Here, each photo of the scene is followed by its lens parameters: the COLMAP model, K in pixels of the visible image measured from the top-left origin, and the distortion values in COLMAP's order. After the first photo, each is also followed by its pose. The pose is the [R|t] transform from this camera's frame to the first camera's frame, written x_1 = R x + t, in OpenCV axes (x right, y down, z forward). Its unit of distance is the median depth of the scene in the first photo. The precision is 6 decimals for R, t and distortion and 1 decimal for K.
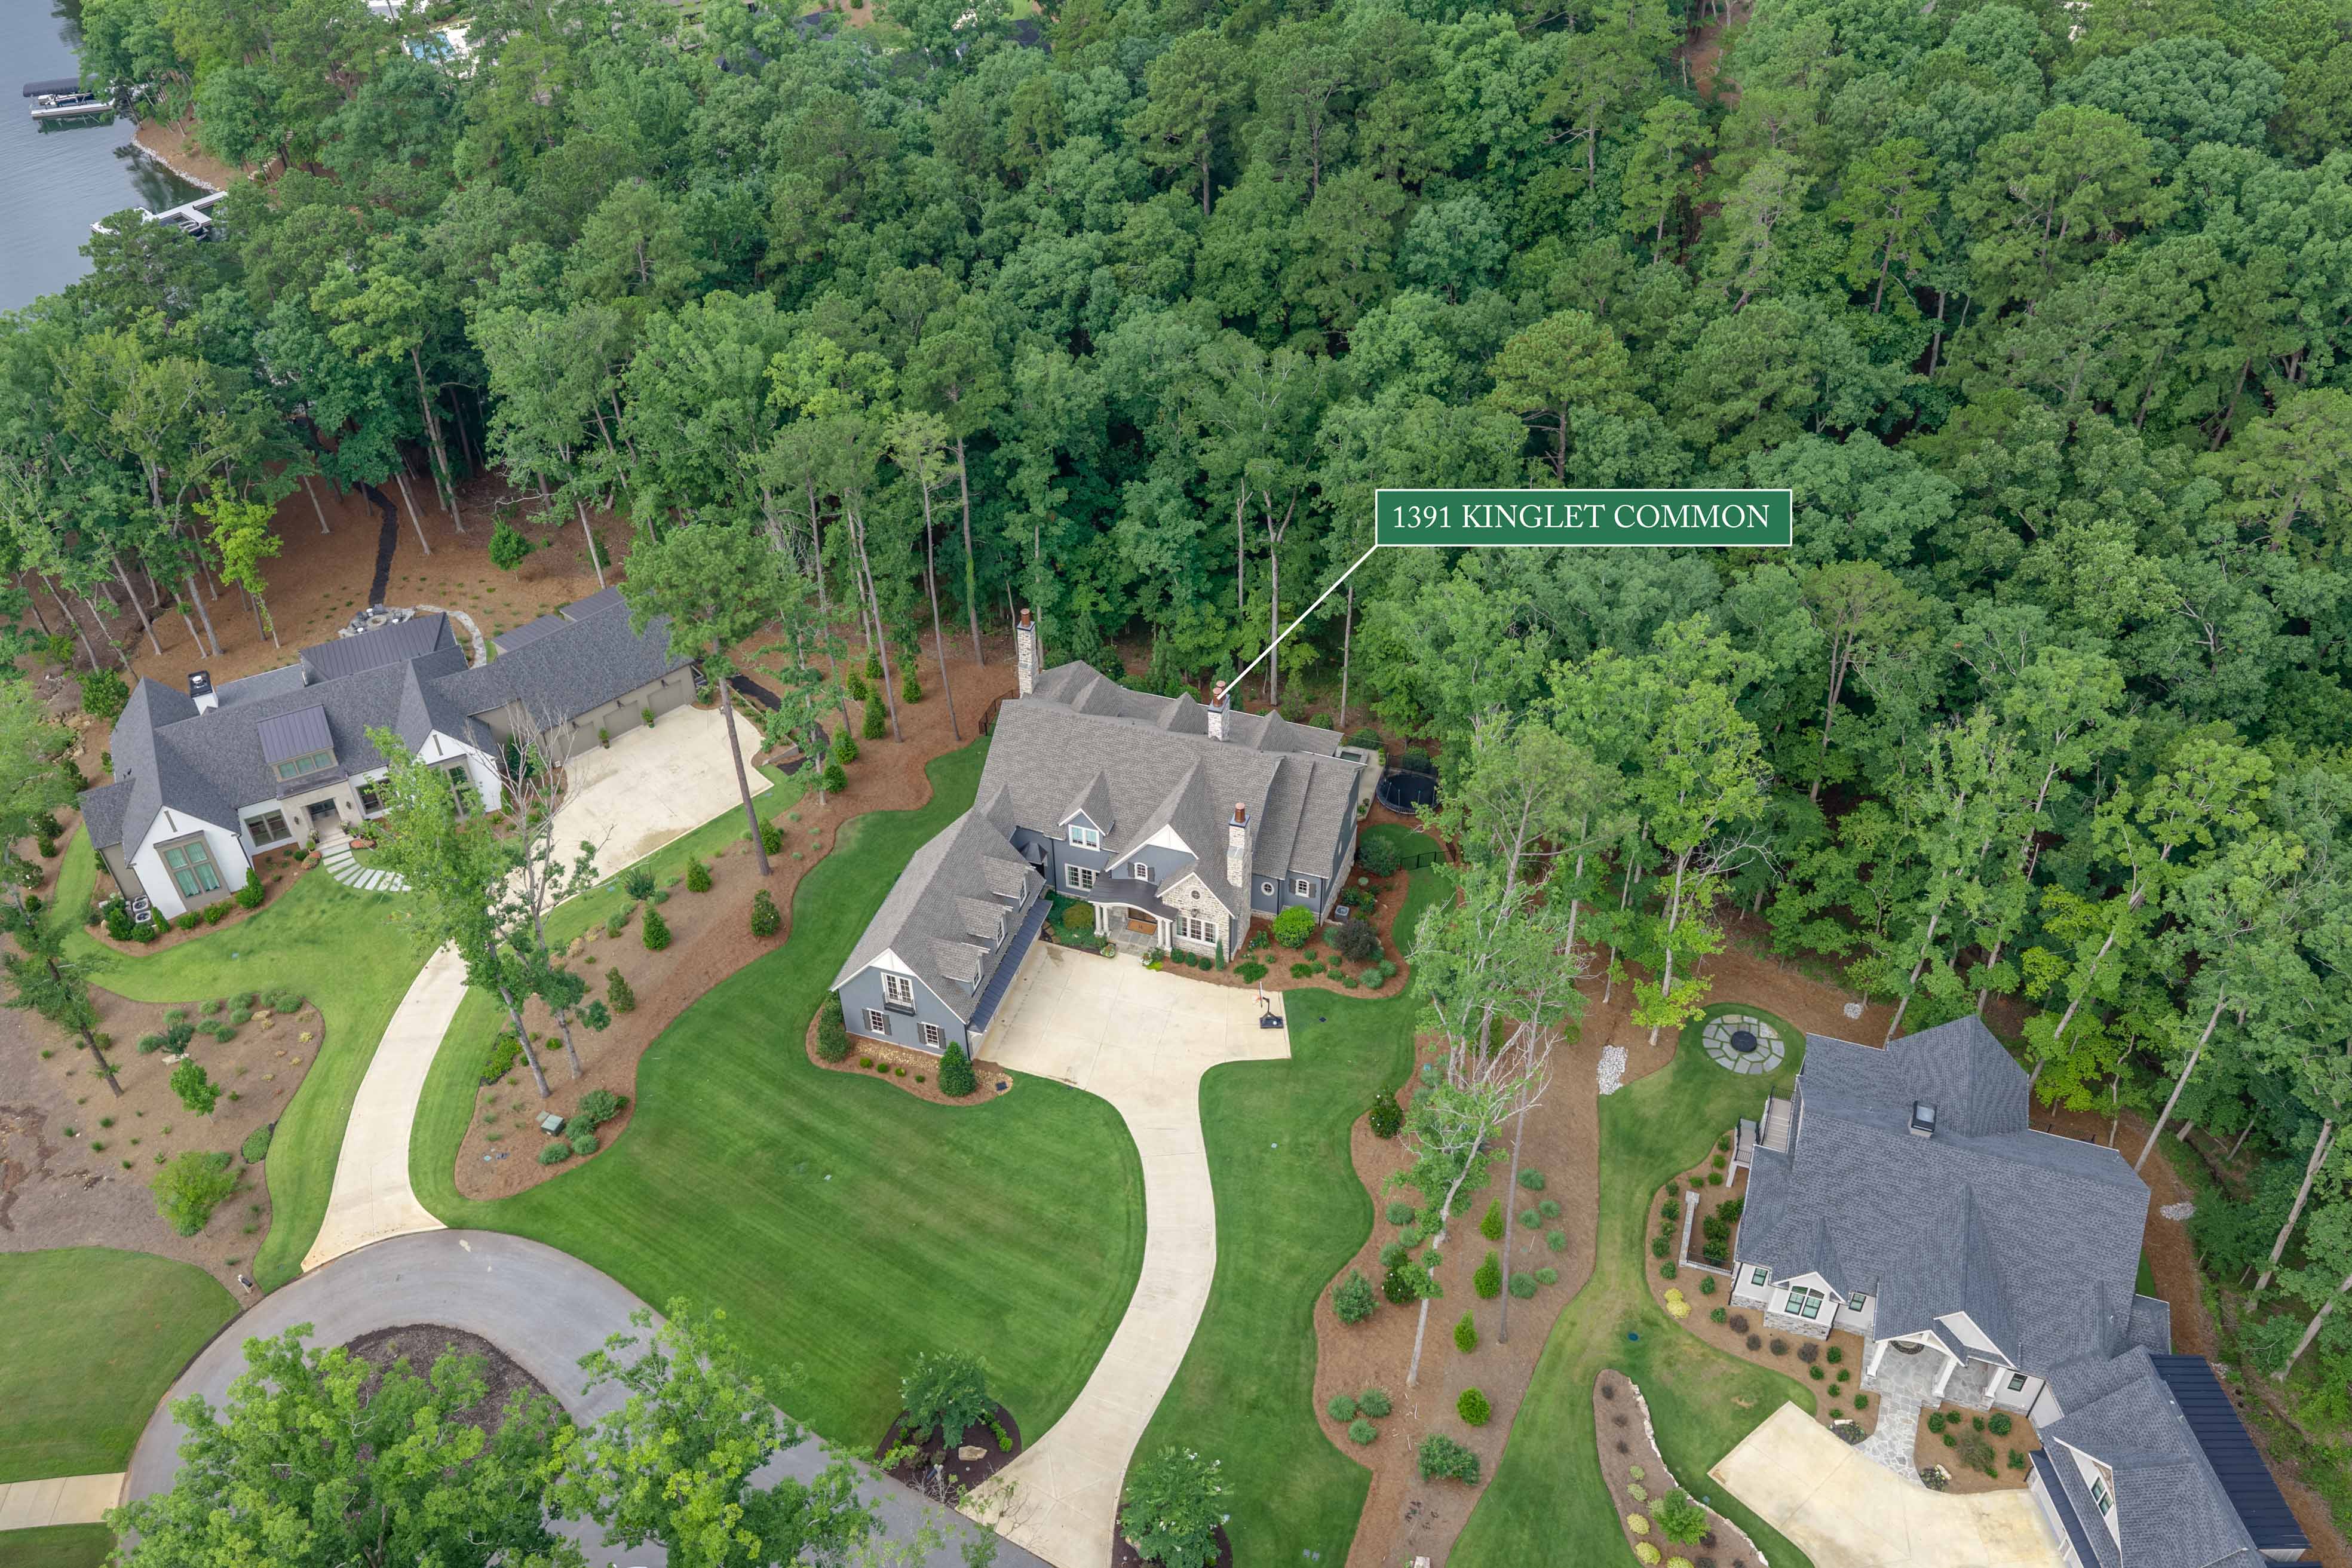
lens RADIAL K [[1930.8, 0, 1176.0], [0, 1930.8, 784.0], [0, 0, 1]] dist [0.012201, -0.038824]
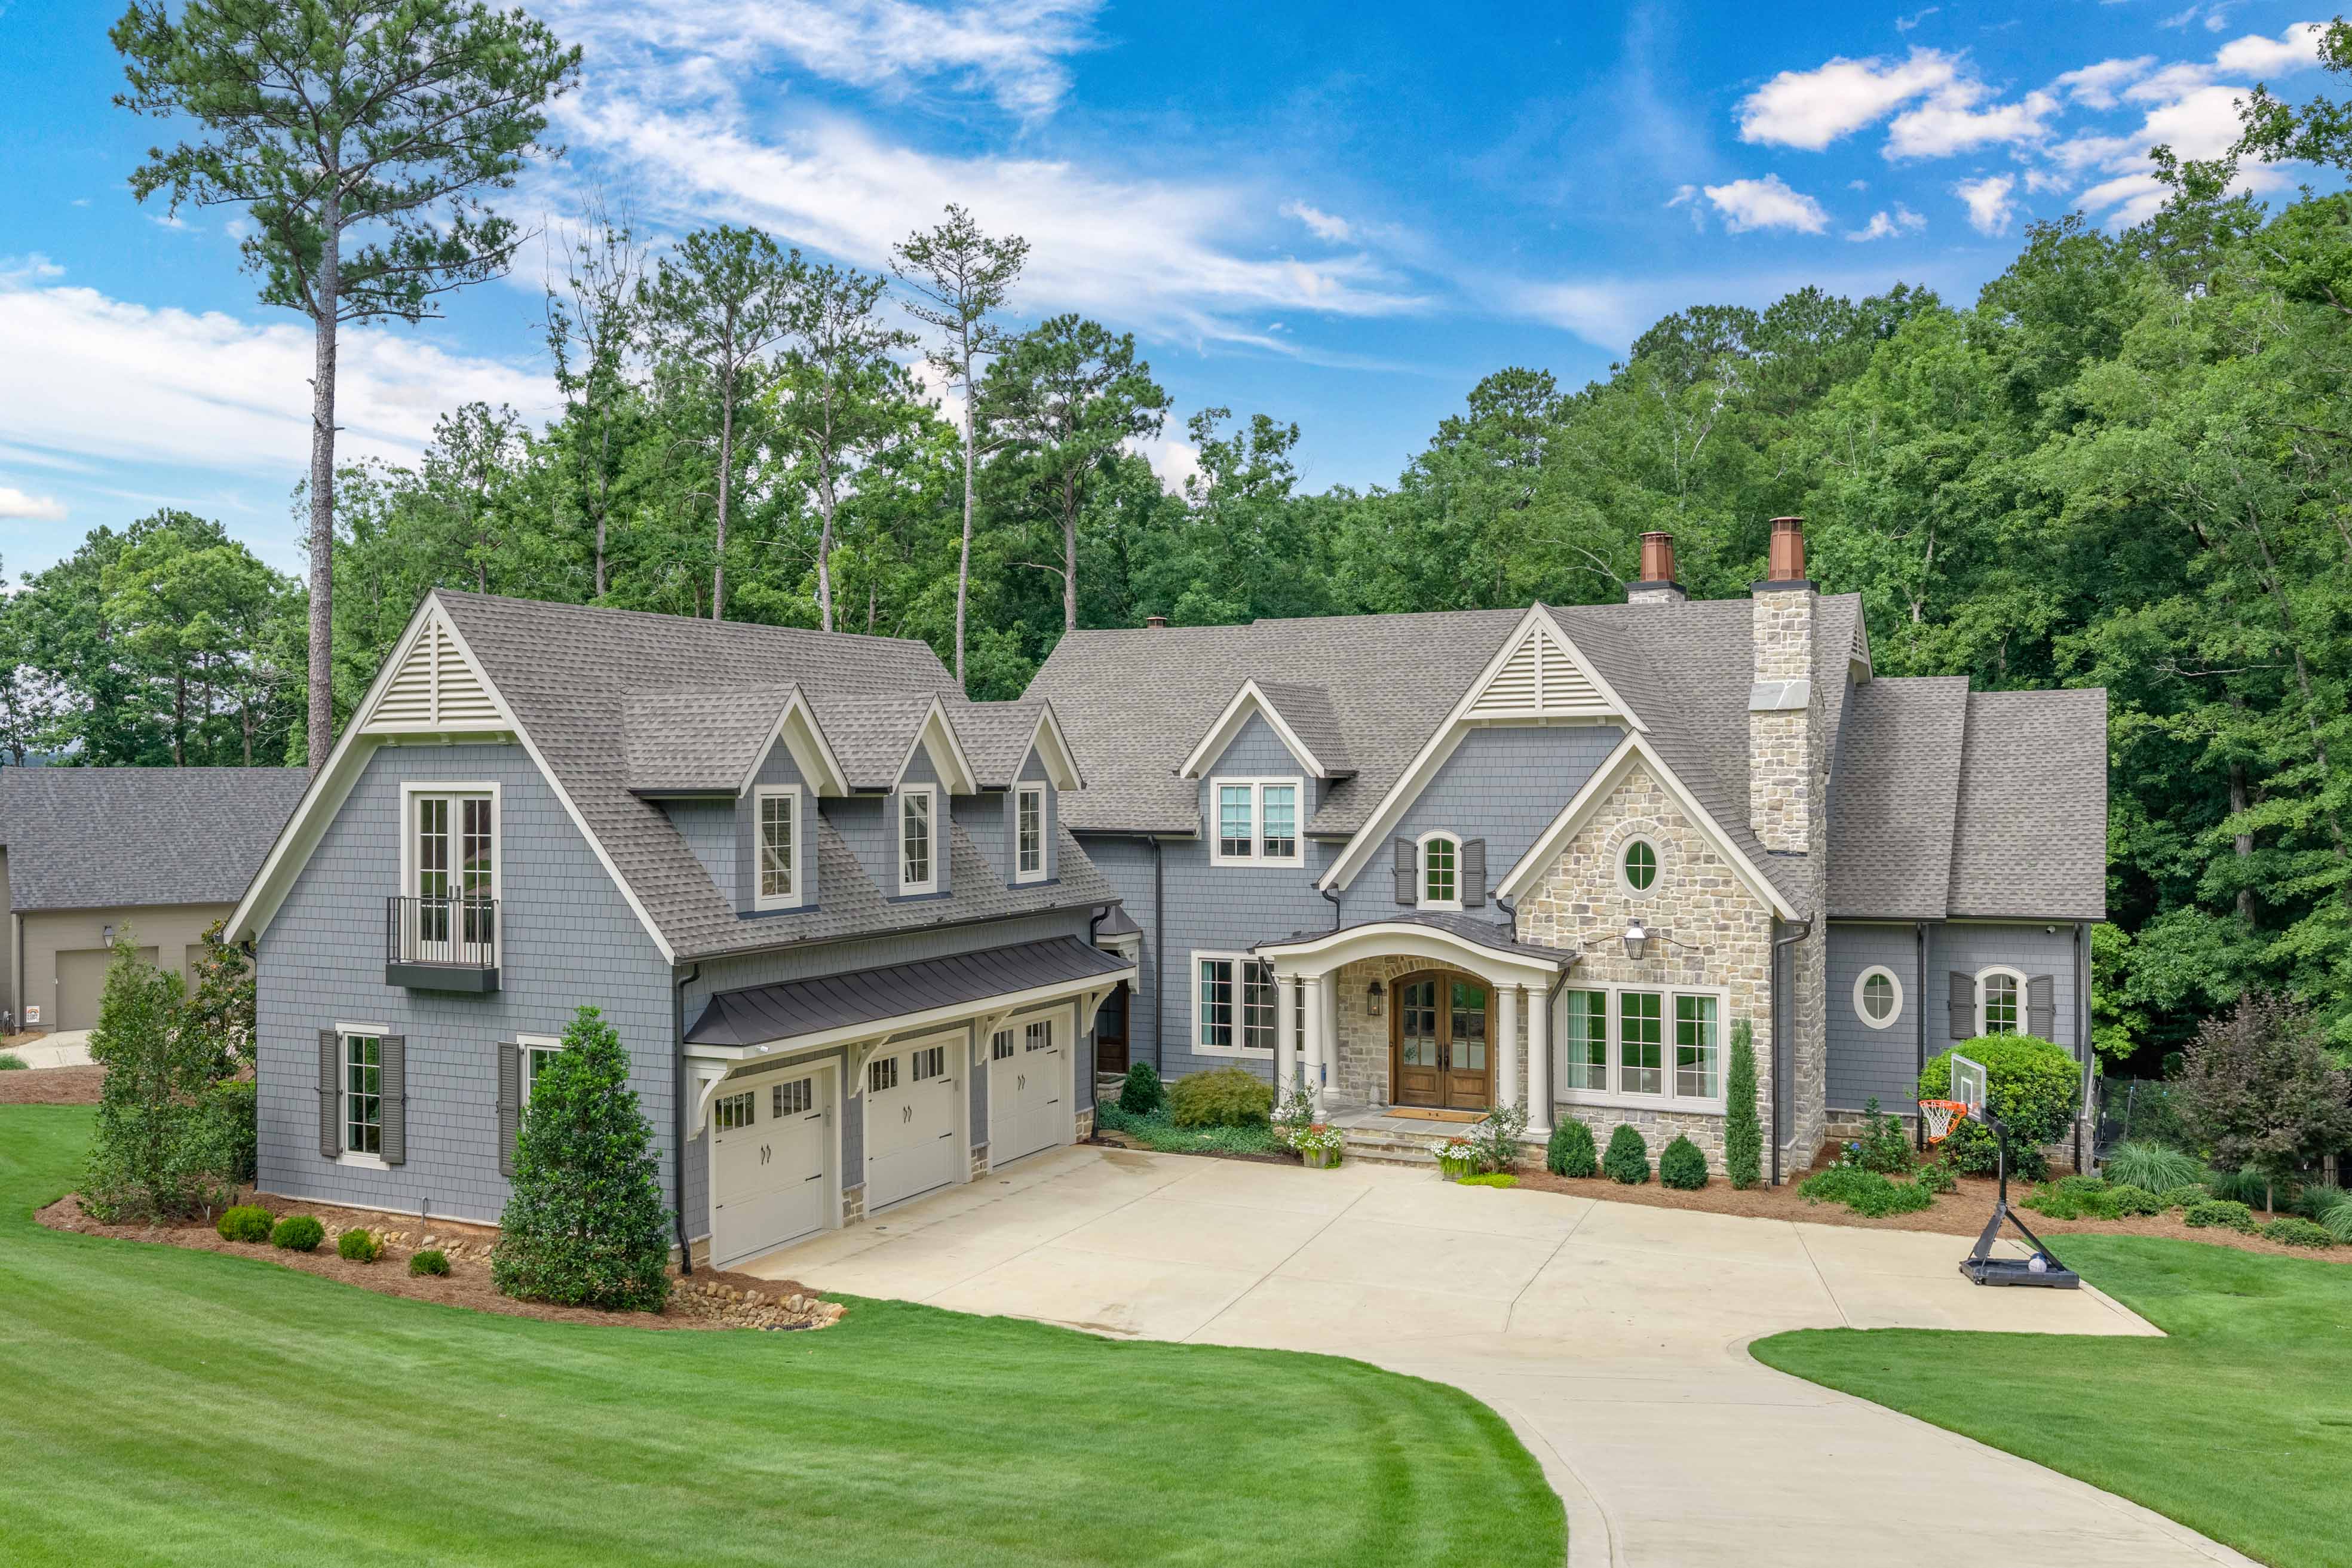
lens RADIAL K [[1930.8, 0, 1176.0], [0, 1930.8, 784.0], [0, 0, 1]] dist [0.012201, -0.038824]
pose [[0.991311, 0.006726, -0.131368, -0.019815], [-0.091403, 0.753417, -0.651160, 0.237942], [0.094595, 0.657509, 0.747485, 0.781574]]
